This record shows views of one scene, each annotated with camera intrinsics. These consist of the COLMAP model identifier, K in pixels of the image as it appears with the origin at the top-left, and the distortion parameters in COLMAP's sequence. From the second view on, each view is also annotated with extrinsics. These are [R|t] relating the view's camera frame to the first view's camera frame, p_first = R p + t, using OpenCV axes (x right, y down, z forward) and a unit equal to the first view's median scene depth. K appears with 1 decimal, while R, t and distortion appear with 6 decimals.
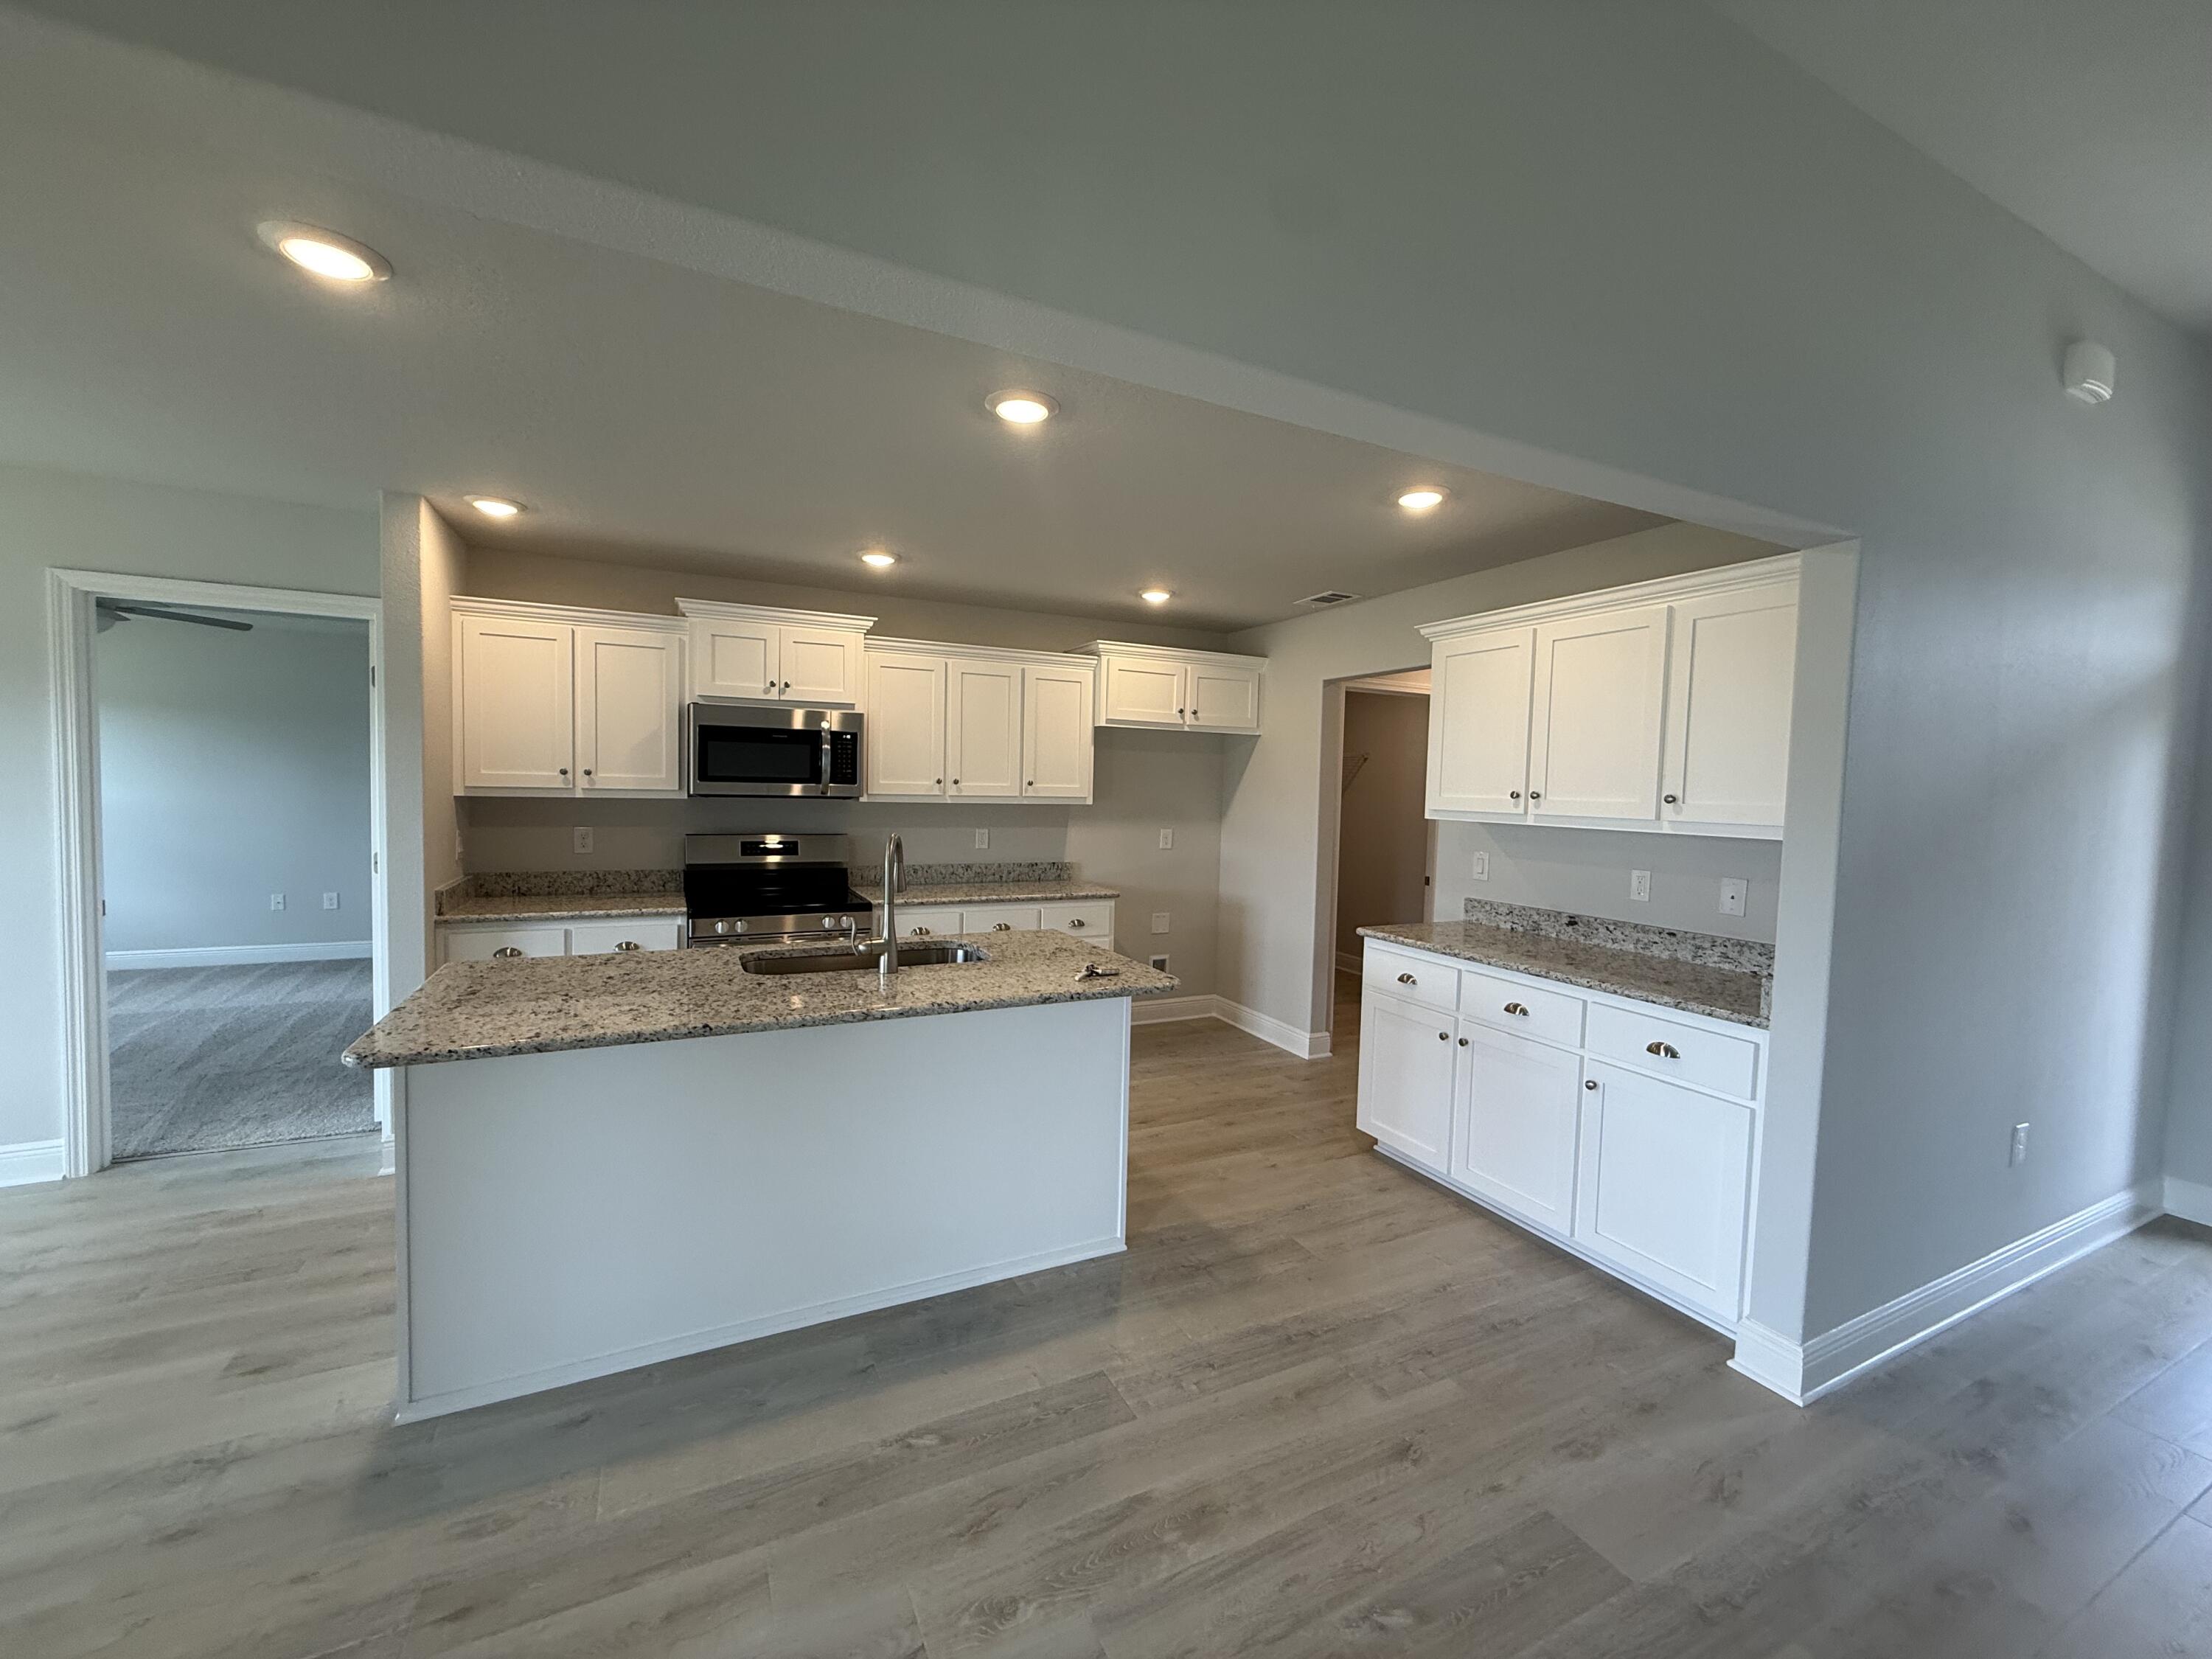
lens RADIAL K [[879.7, 0, 1105.0], [0, 879.7, 828.5], [0, 0, 1]] dist [0.000545, 0.000020]
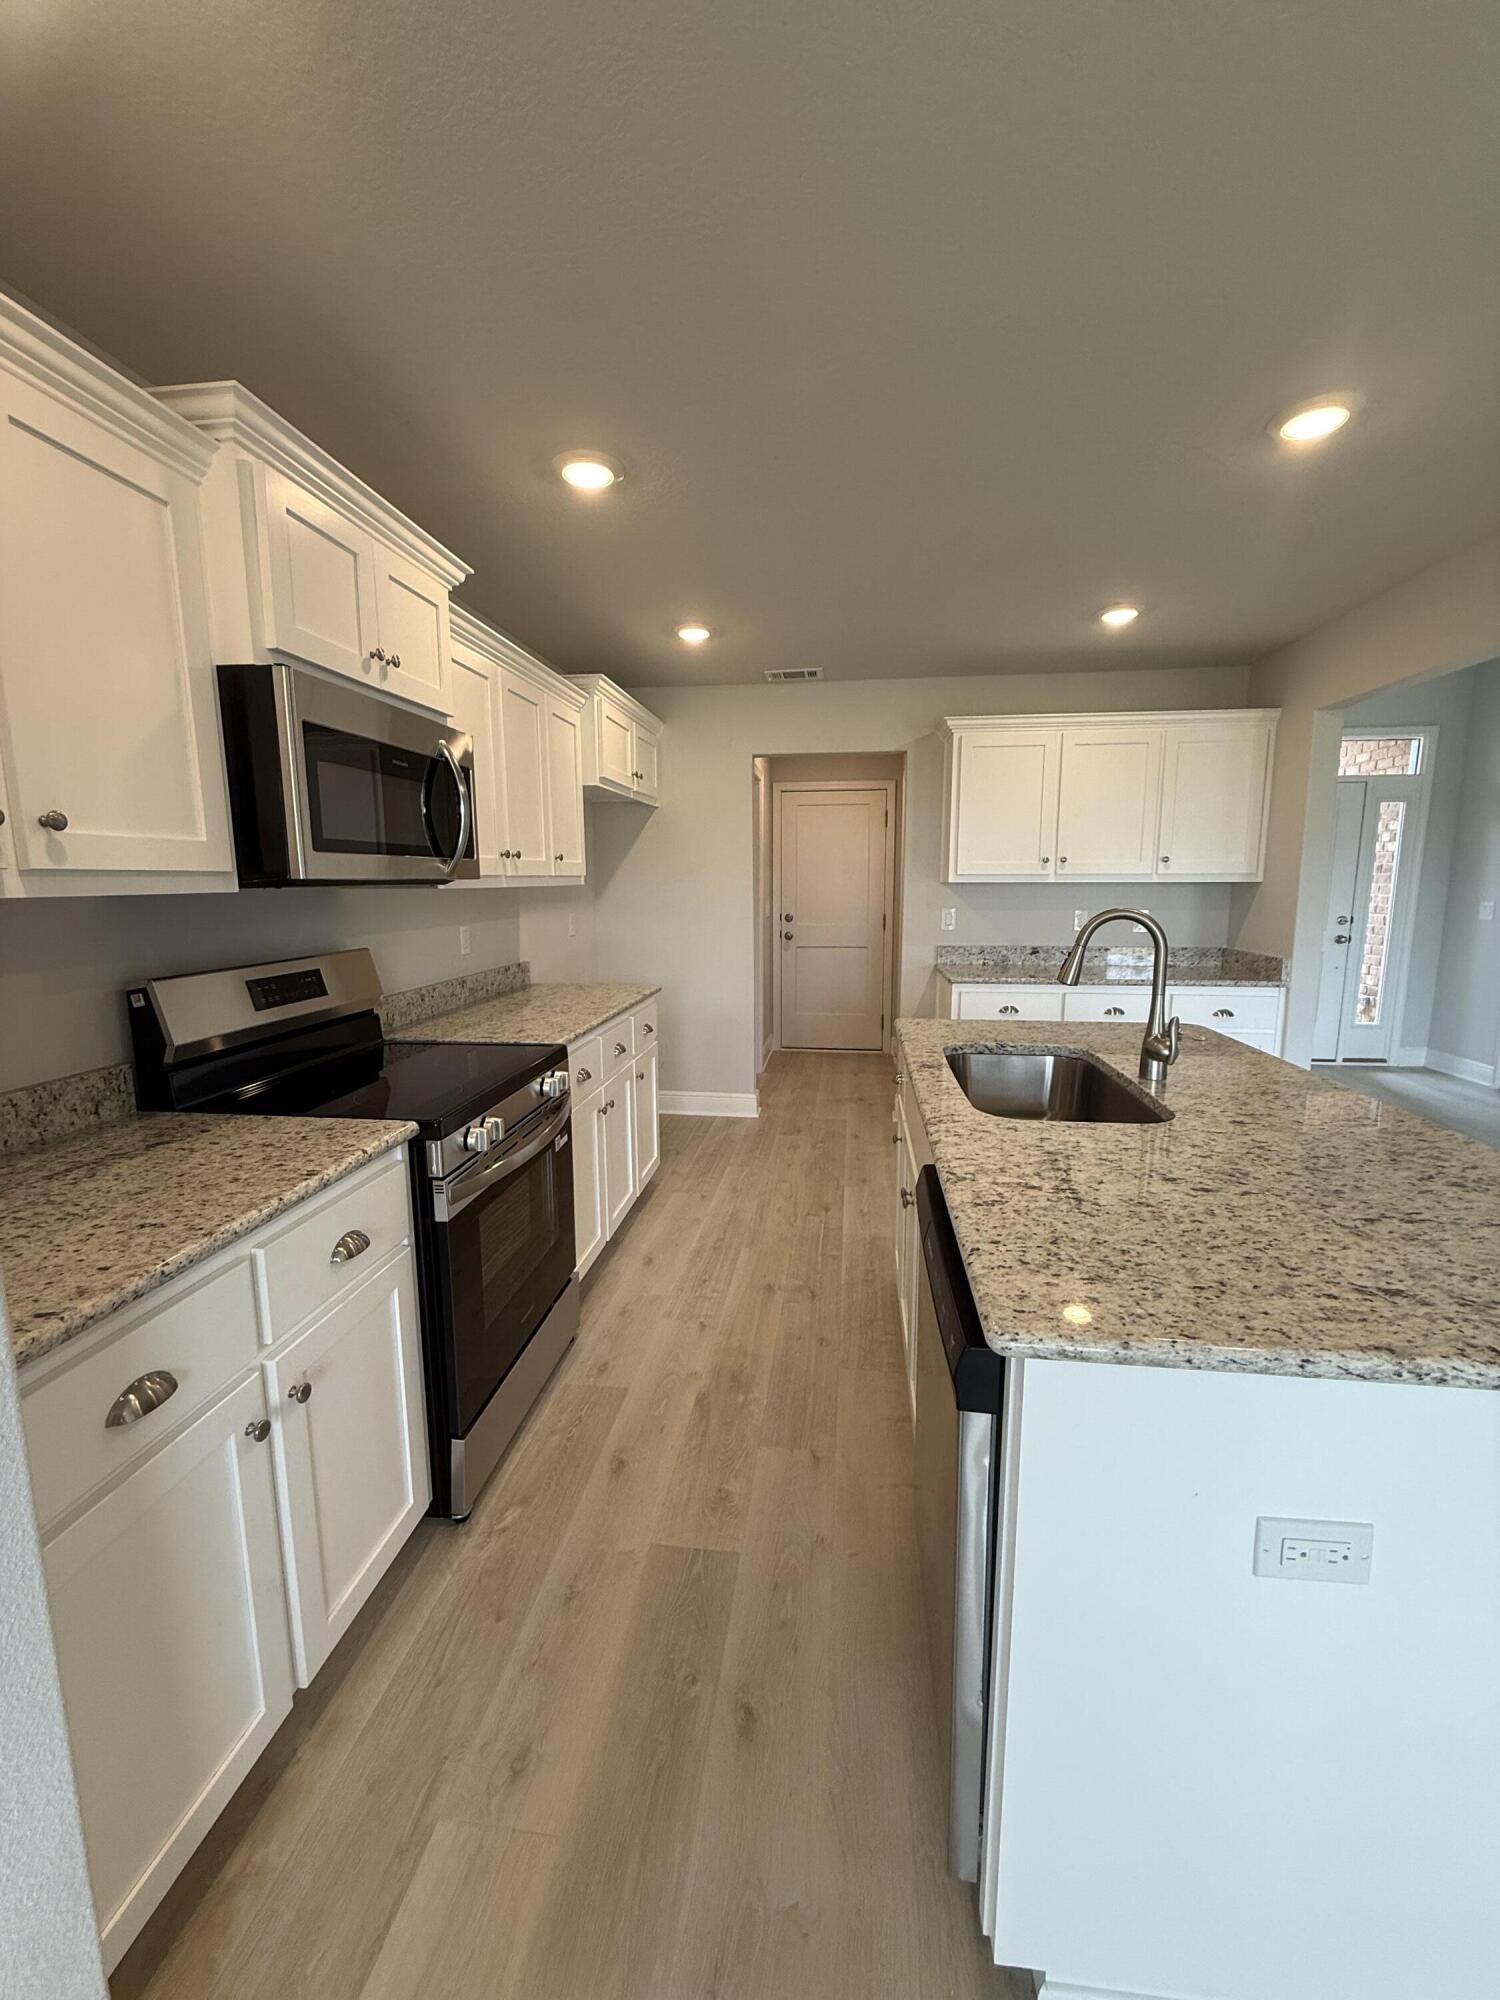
lens RADIAL K [[795.4, 0, 742.8], [0, 795.4, 996.6], [0, 0, 1]] dist [0.000545, 0.000020]
pose [[0.554712, -0.147456, 0.818872, -0.694881], [0.059940, 0.988696, 0.137433, -0.022612], [-0.829881, -0.027152, 0.557280, 0.602093]]
